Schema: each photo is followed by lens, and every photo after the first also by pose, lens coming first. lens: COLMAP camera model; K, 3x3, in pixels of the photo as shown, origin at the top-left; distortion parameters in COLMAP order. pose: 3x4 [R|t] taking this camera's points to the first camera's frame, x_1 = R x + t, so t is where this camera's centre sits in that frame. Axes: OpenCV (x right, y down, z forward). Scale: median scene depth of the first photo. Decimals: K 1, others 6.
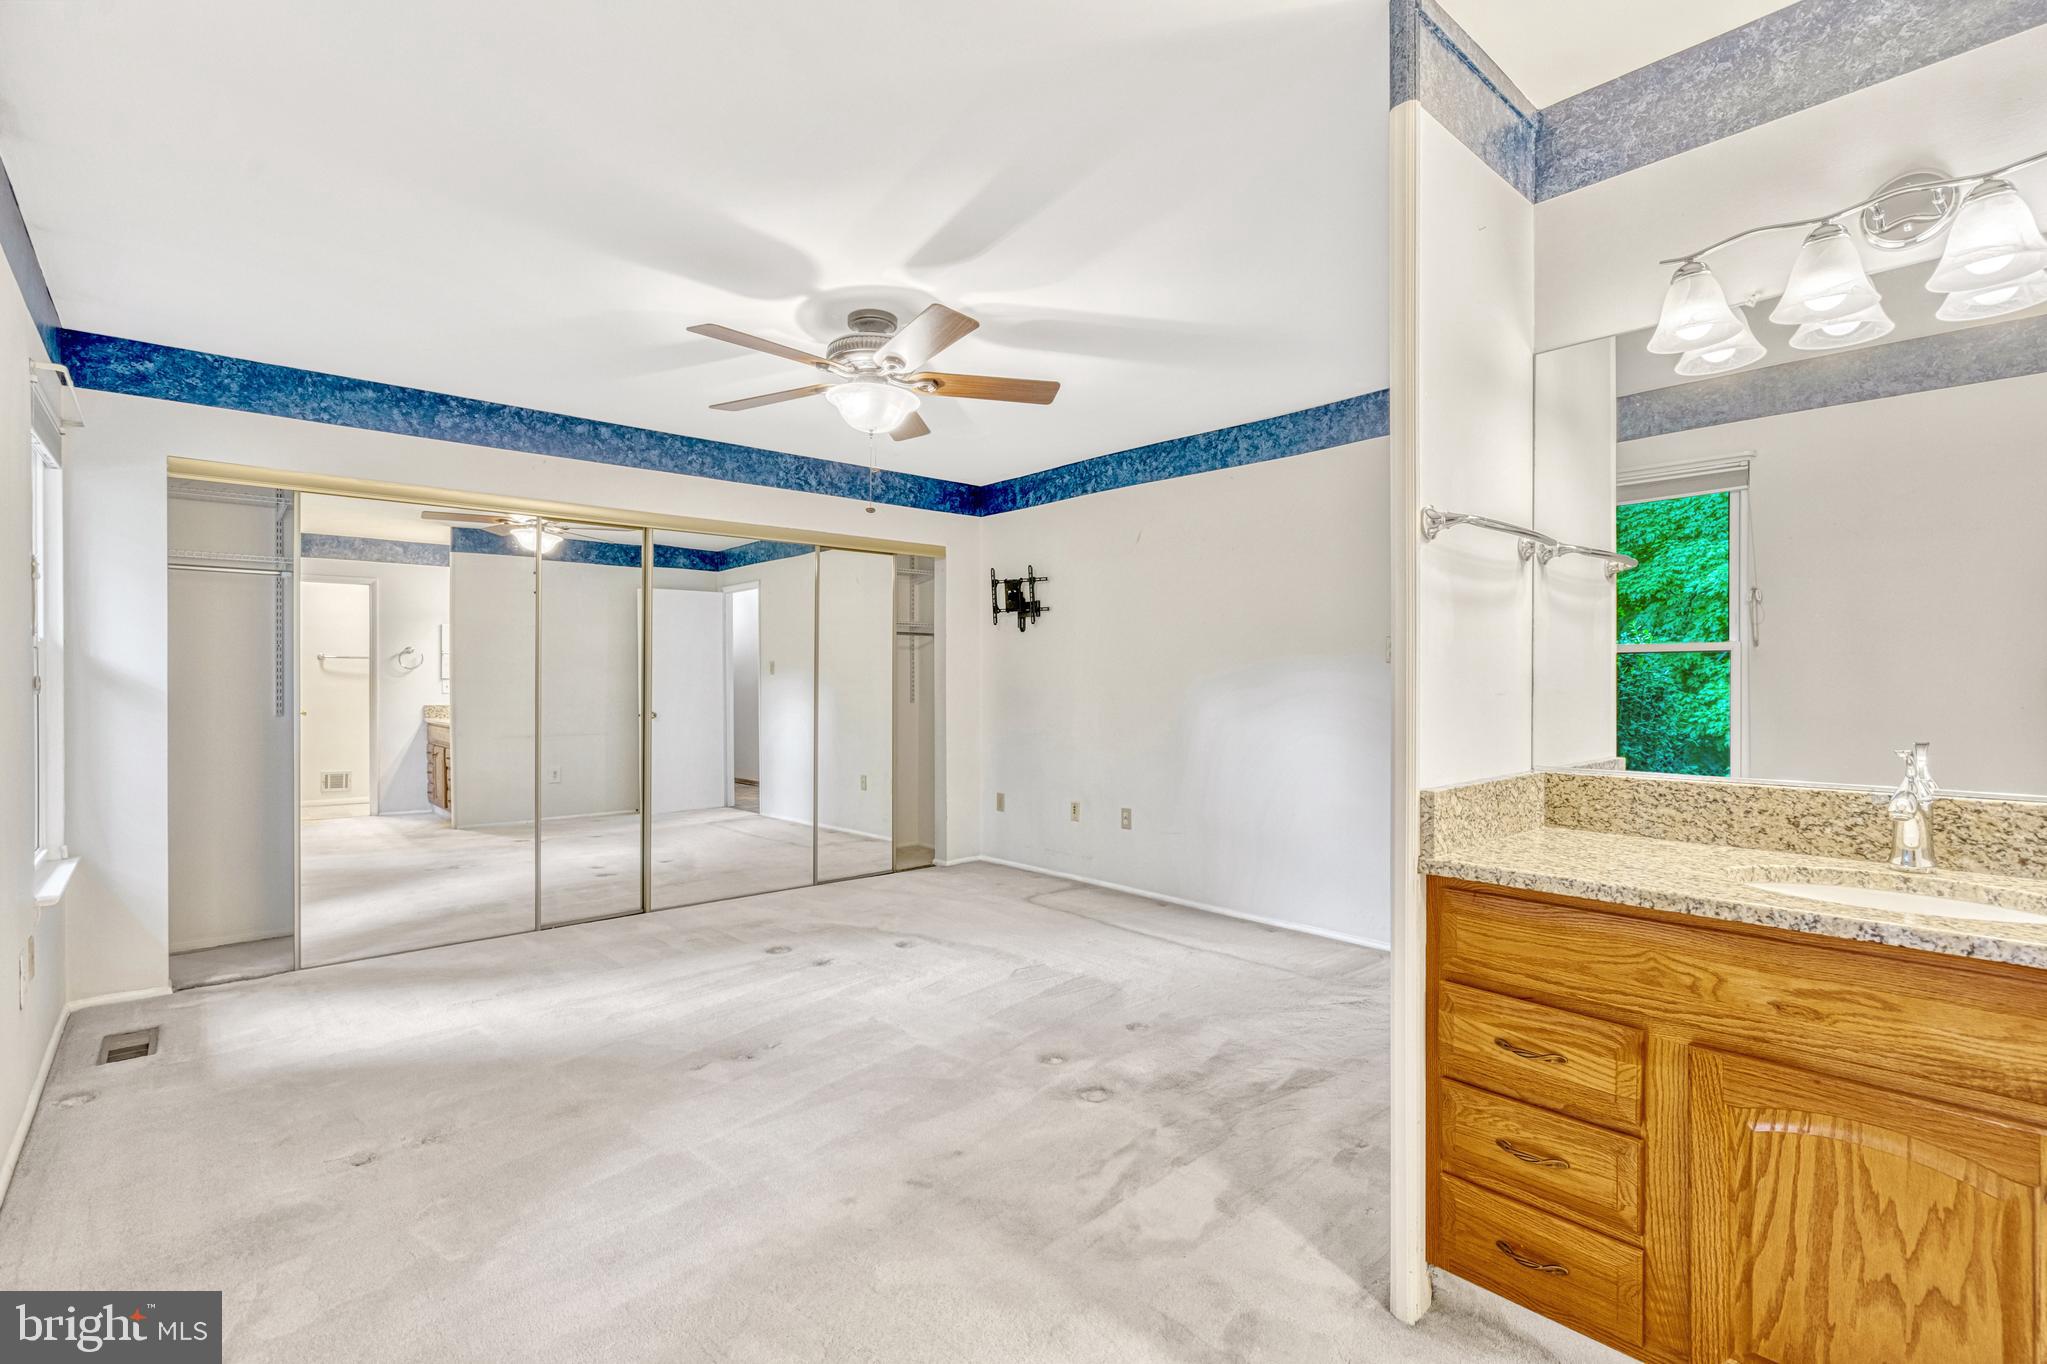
lens RADIAL K [[940.9, 0, 1013.4], [0, 940.9, 686.6], [0, 0, 1]] dist [-0.003527, 0.000535]
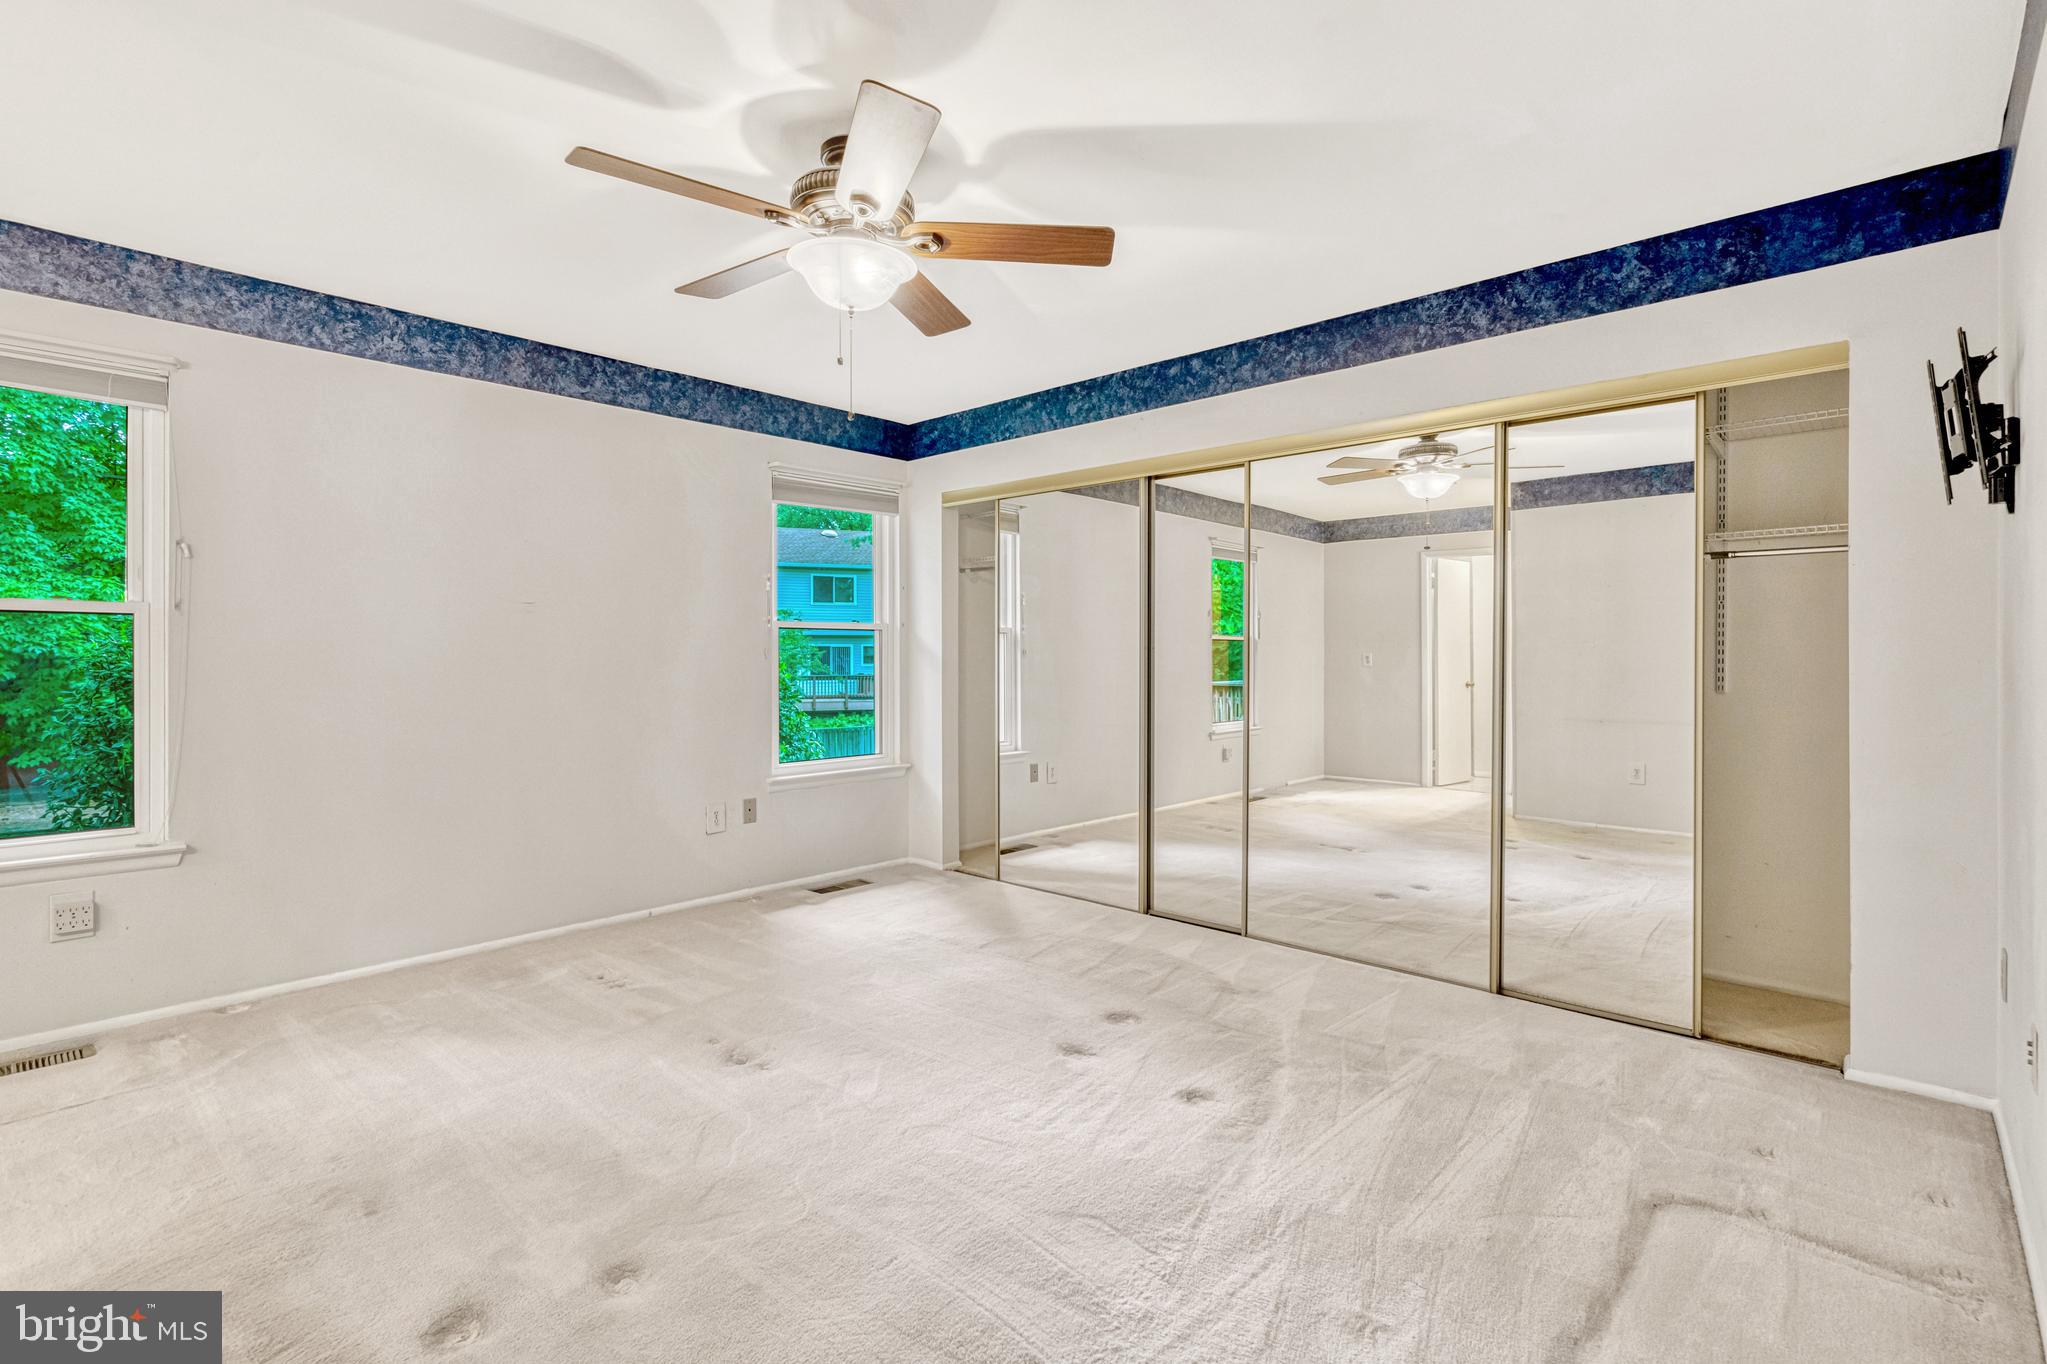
lens RADIAL K [[940.9, 0, 1006.8], [0, 940.9, 655.5], [0, 0, 1]] dist [-0.003527, 0.000535]
pose [[0.098902, 0.006617, -0.995075, 0.352836], [-0.005287, 0.999967, 0.006124, -0.004989], [0.995083, 0.004655, 0.098934, 0.629941]]
